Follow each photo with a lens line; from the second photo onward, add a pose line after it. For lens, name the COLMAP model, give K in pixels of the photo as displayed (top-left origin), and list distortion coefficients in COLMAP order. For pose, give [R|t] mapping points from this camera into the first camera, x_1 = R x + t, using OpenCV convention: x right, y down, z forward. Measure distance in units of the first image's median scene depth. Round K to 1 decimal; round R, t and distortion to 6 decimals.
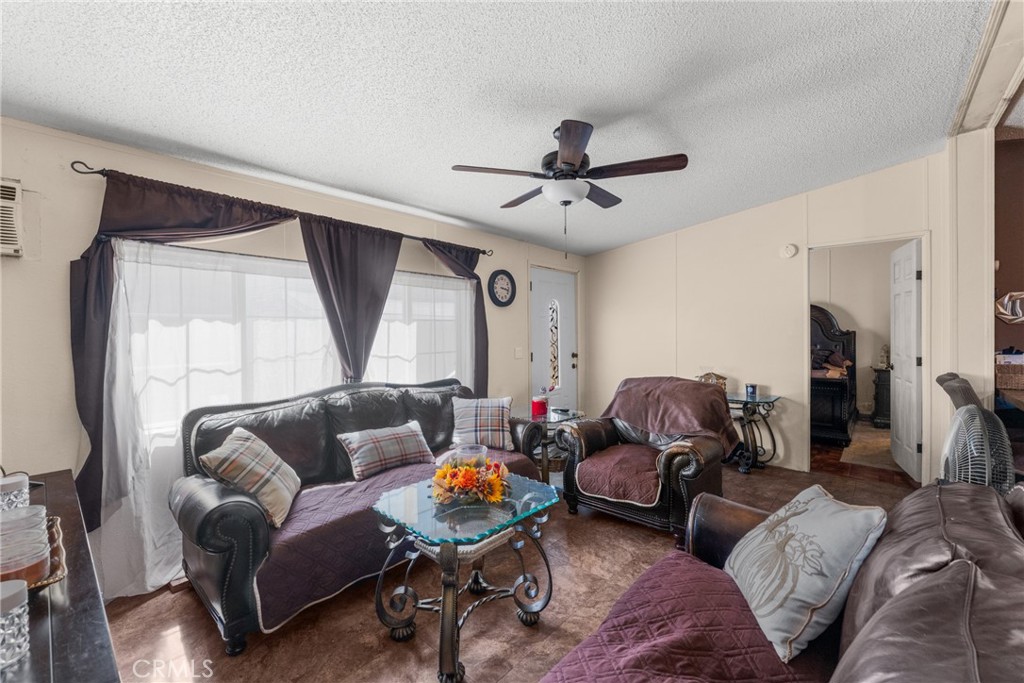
lens RADIAL K [[421.6, 0, 510.5], [0, 421.6, 330.4], [0, 0, 1]] dist [-0.000021, 0.000075]
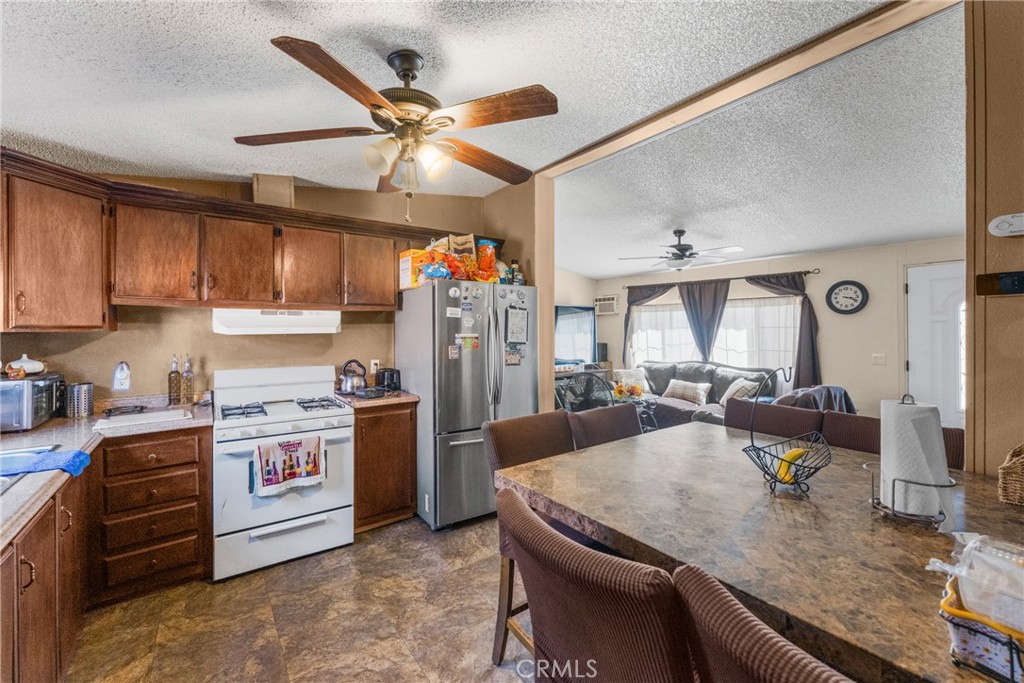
lens RADIAL K [[421.6, 0, 510.5], [0, 421.6, 330.4], [0, 0, 1]] dist [-0.000021, 0.000075]
pose [[-0.214052, 0.003435, -0.976816, 1.622892], [-0.001286, 0.999992, 0.003799, -0.024343], [0.976822, 0.002070, -0.214045, 0.511877]]
